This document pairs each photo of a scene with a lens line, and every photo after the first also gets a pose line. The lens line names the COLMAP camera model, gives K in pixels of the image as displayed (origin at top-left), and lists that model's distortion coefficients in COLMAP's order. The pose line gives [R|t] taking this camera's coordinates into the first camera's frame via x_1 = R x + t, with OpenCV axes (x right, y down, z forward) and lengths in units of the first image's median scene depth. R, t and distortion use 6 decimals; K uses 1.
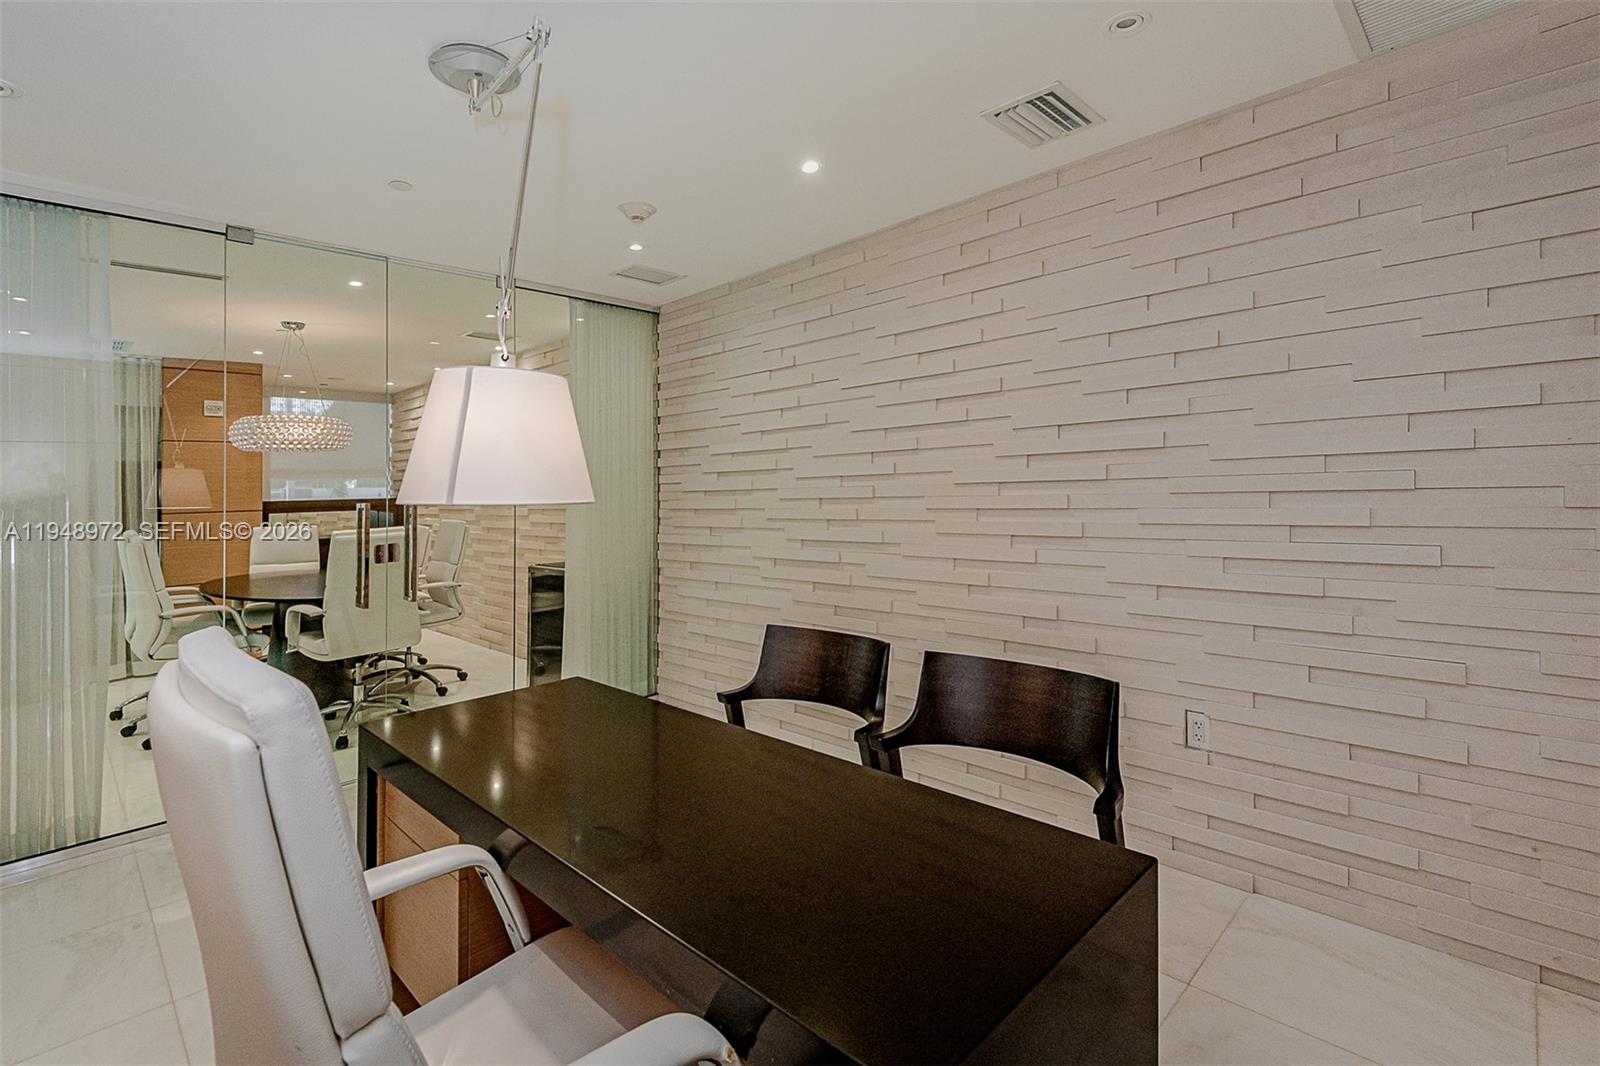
lens RADIAL K [[732.2, 0, 791.7], [0, 732.2, 522.3], [0, 0, 1]] dist [0.021236, -0.001599]
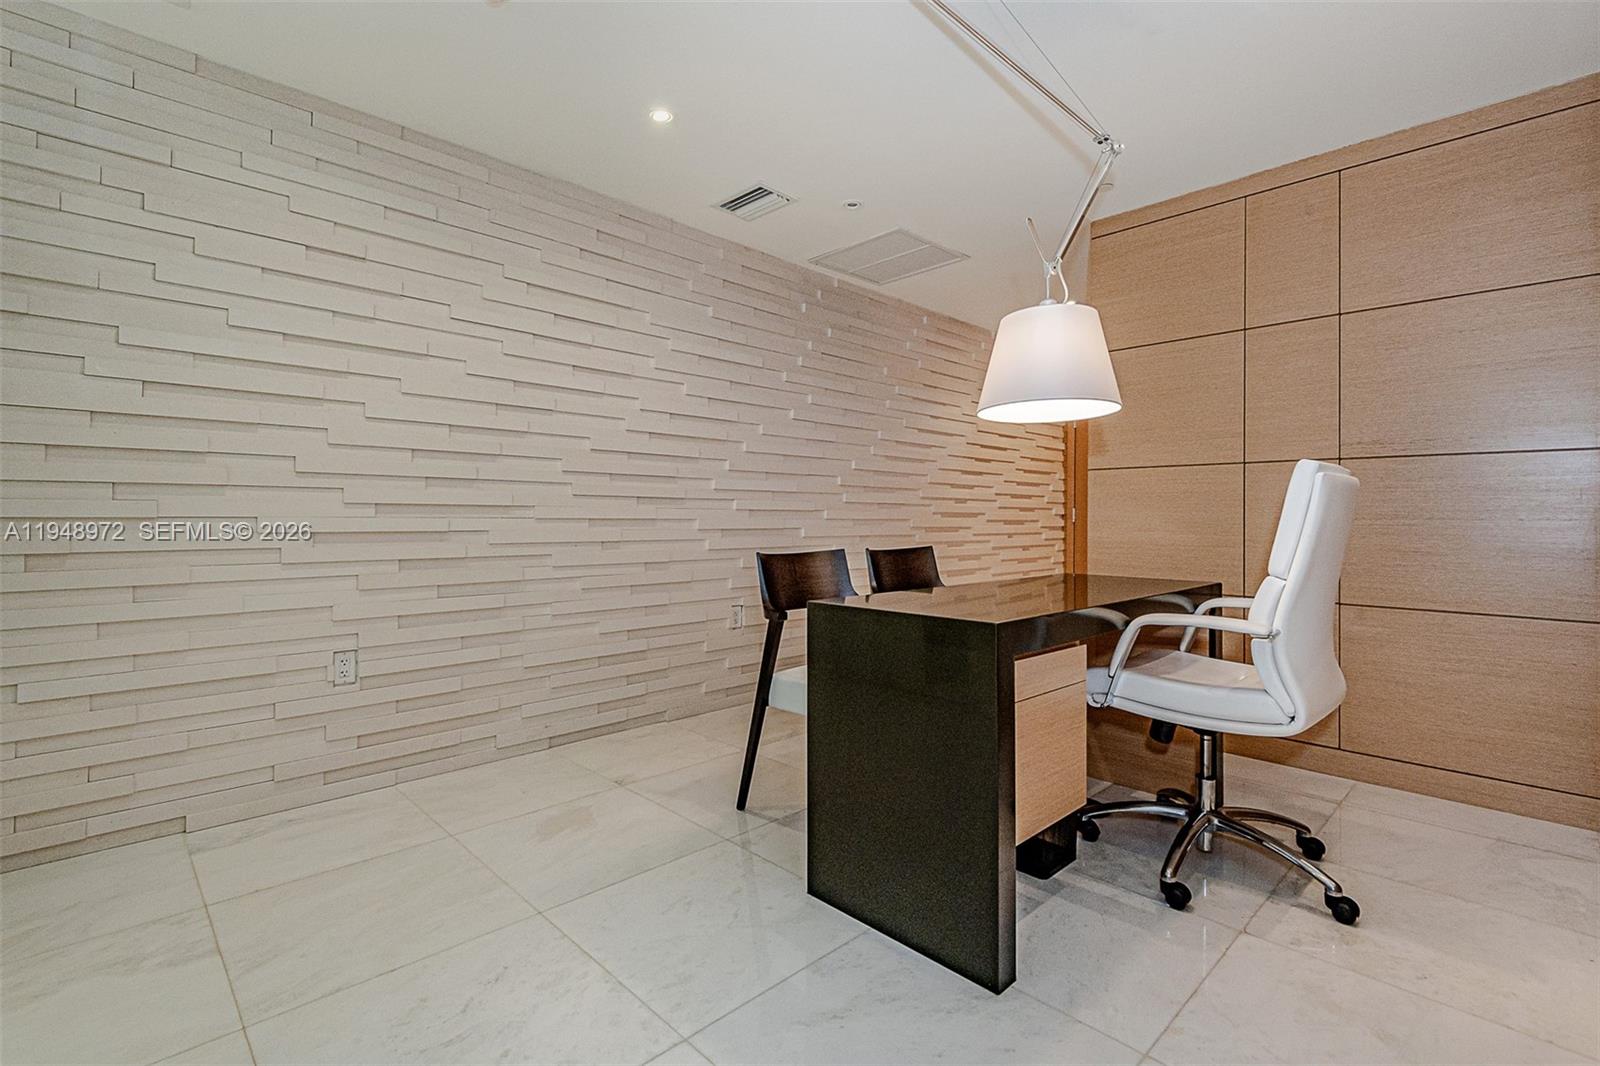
lens RADIAL K [[732.2, 0, 795.3], [0, 732.2, 524.0], [0, 0, 1]] dist [0.021236, -0.001599]
pose [[0.009875, -0.010635, 0.999895, -0.775162], [0.012539, 0.999866, 0.010510, 0.044993], [-0.999873, 0.012434, 0.010008, 0.626851]]
